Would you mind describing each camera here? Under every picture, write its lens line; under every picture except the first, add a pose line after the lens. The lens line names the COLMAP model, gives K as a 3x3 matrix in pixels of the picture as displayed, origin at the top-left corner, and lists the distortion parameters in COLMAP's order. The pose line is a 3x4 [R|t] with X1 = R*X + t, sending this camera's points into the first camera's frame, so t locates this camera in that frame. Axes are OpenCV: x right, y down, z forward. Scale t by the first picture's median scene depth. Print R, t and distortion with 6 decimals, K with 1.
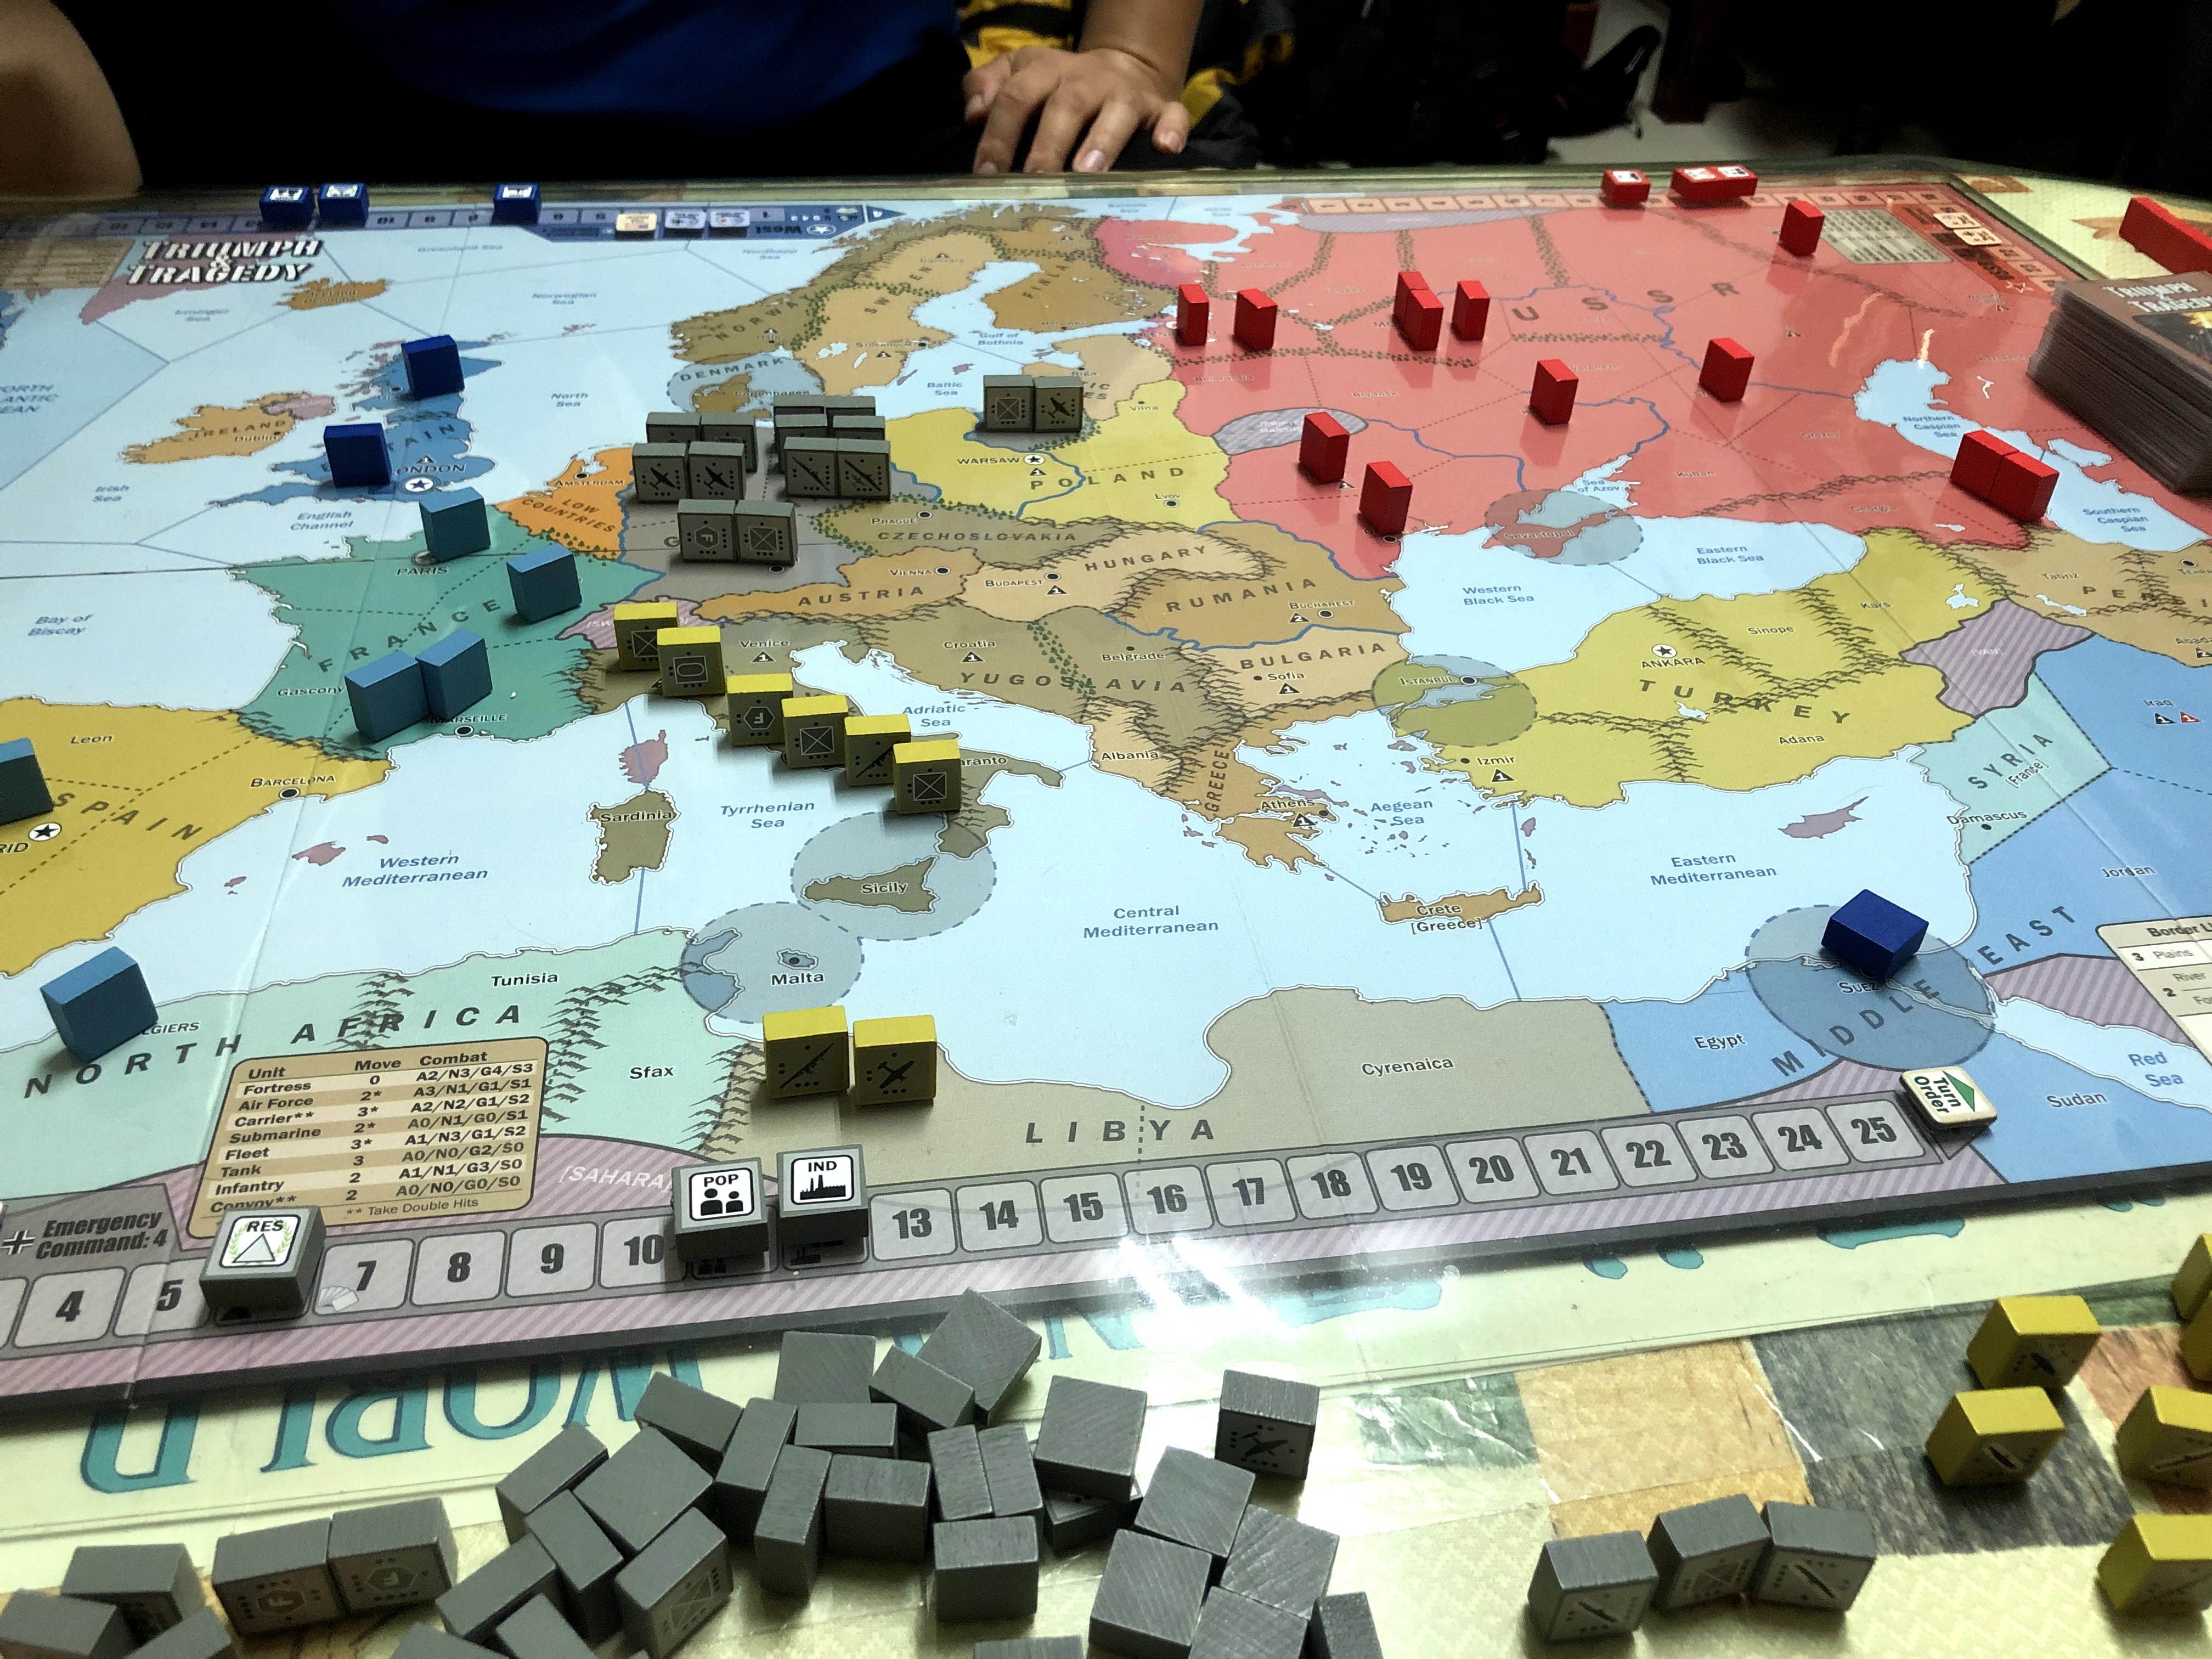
lens RADIAL K [[1795.1, 0, 1102.6], [0, 1795.1, 843.9], [0, 0, 1]] dist [0.013678, -0.030010]
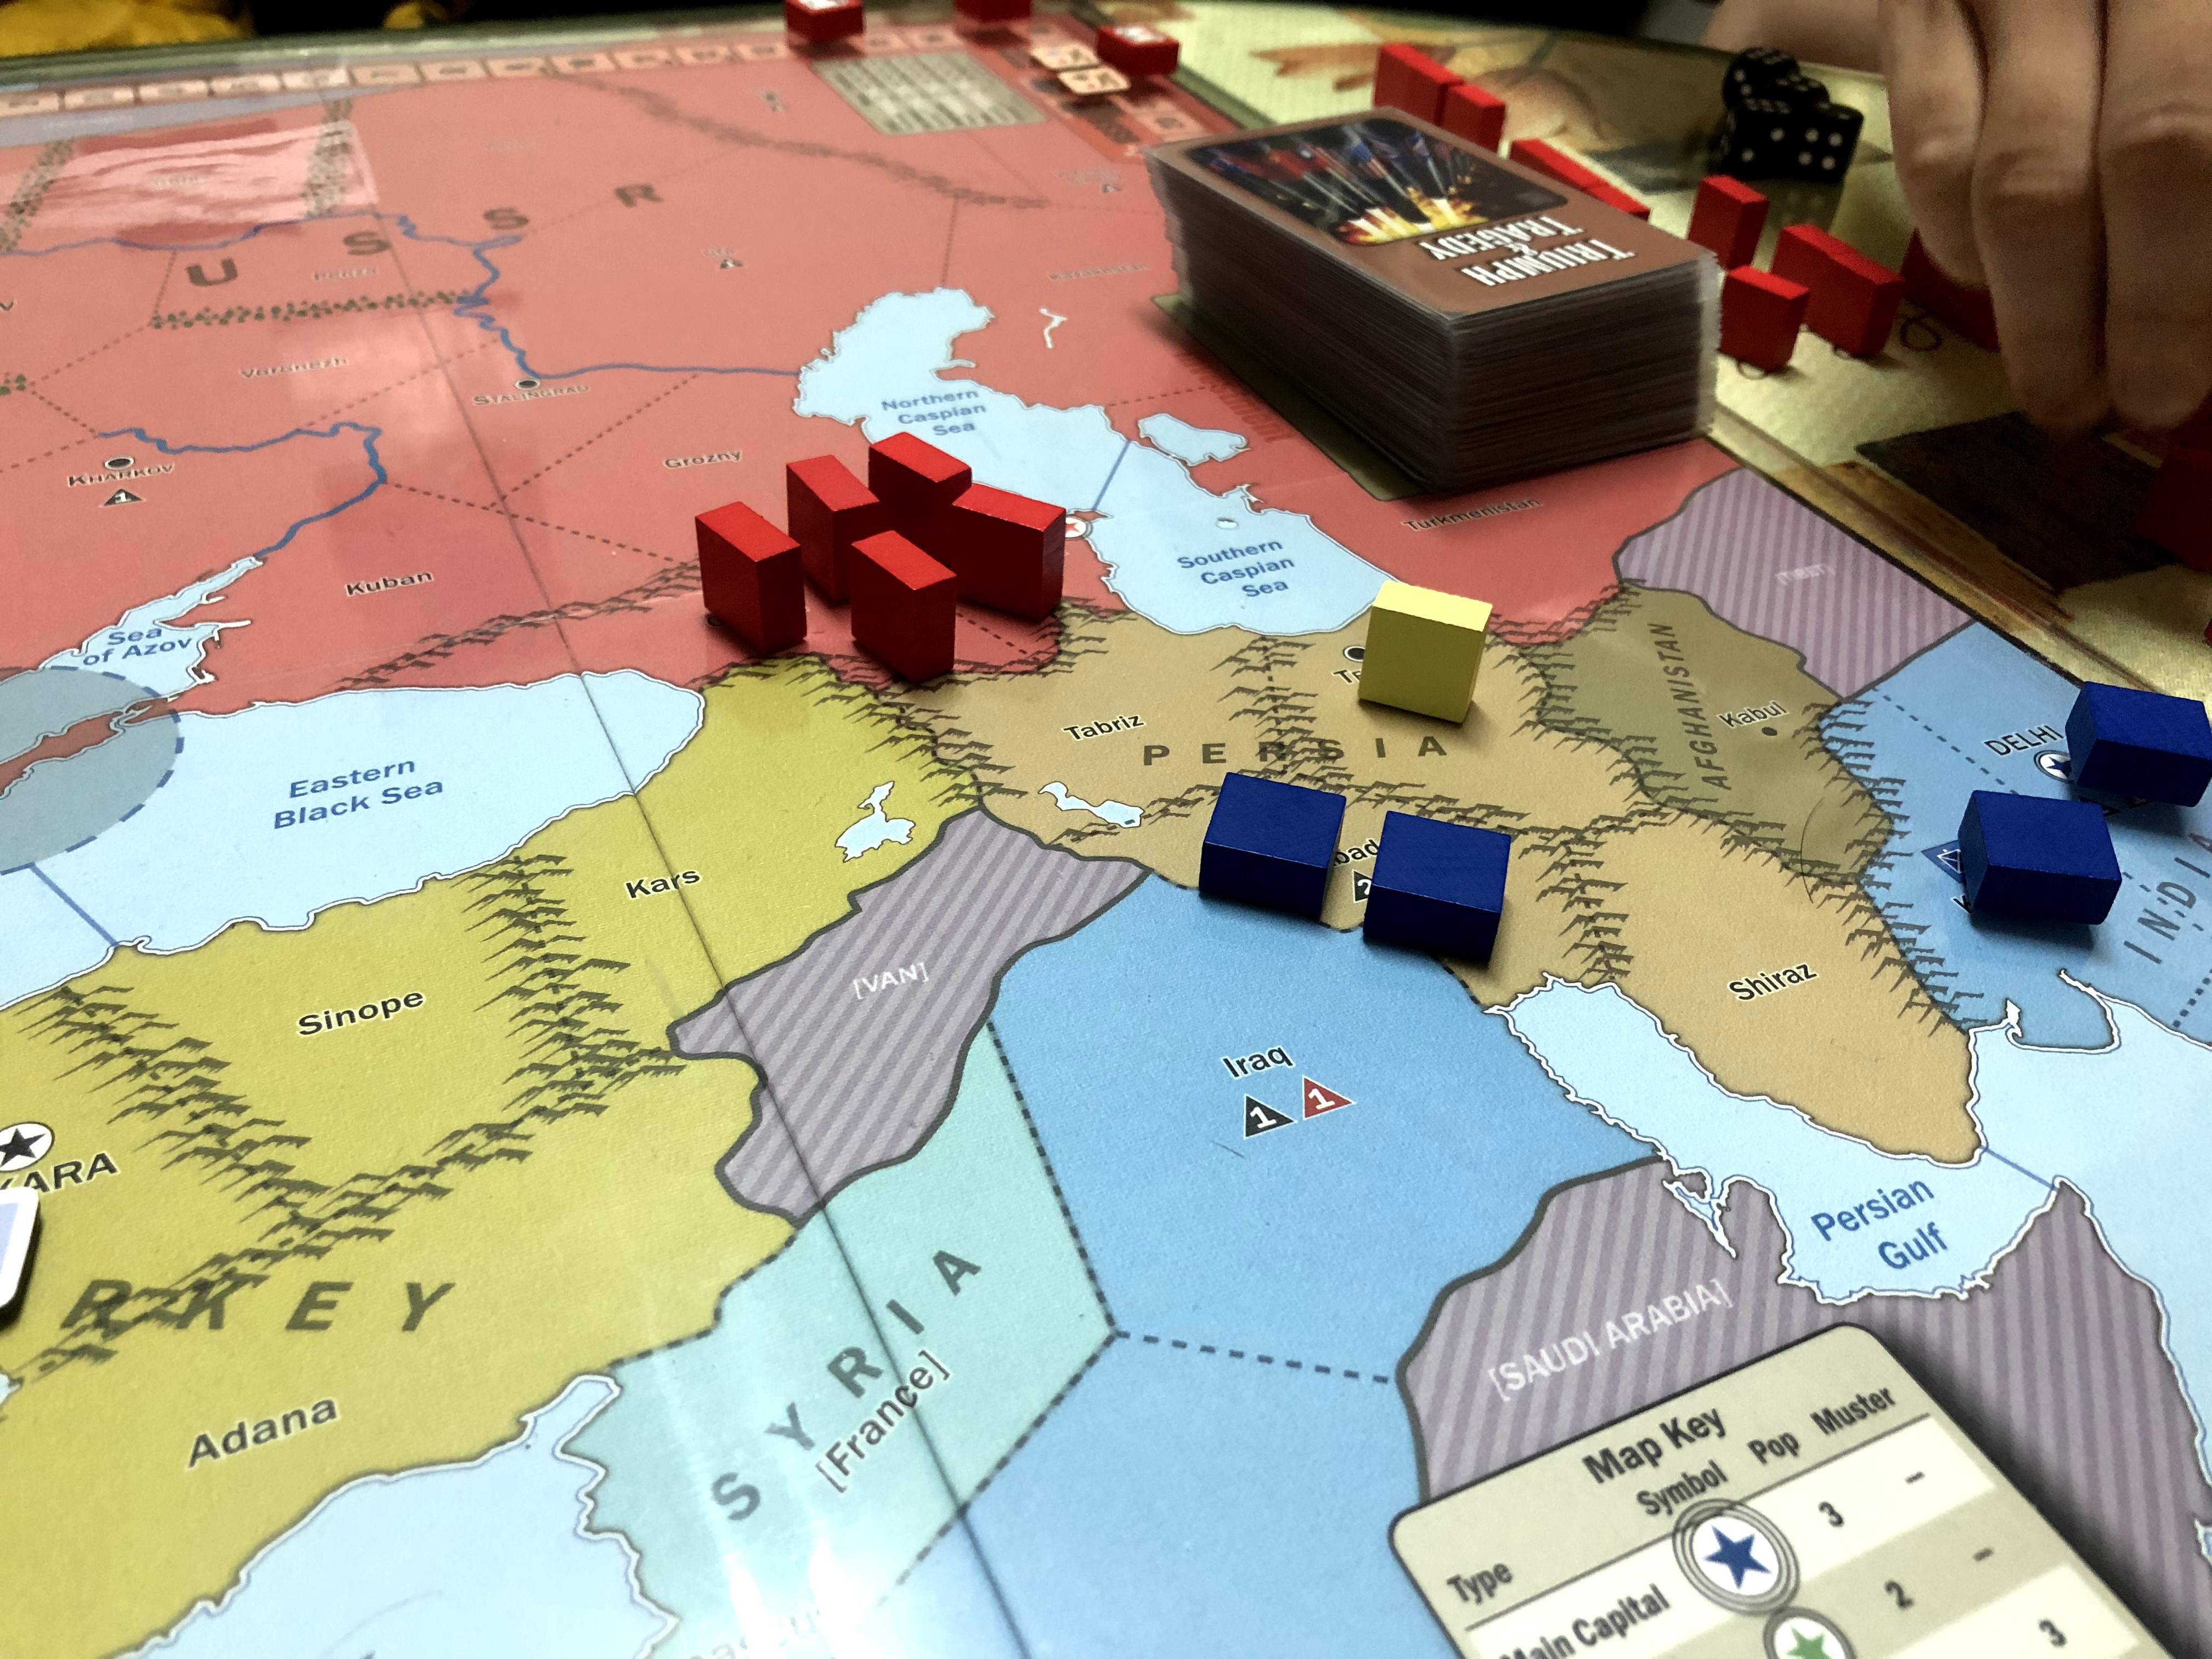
lens RADIAL K [[1795.1, 0, 1120.8], [0, 1795.1, 842.6], [0, 0, 1]] dist [0.013678, -0.030010]
pose [[0.956856, -0.166466, 0.238151, 0.390159], [0.162768, 0.986034, 0.035251, -0.125171], [-0.240693, 0.005033, 0.970588, 0.504021]]
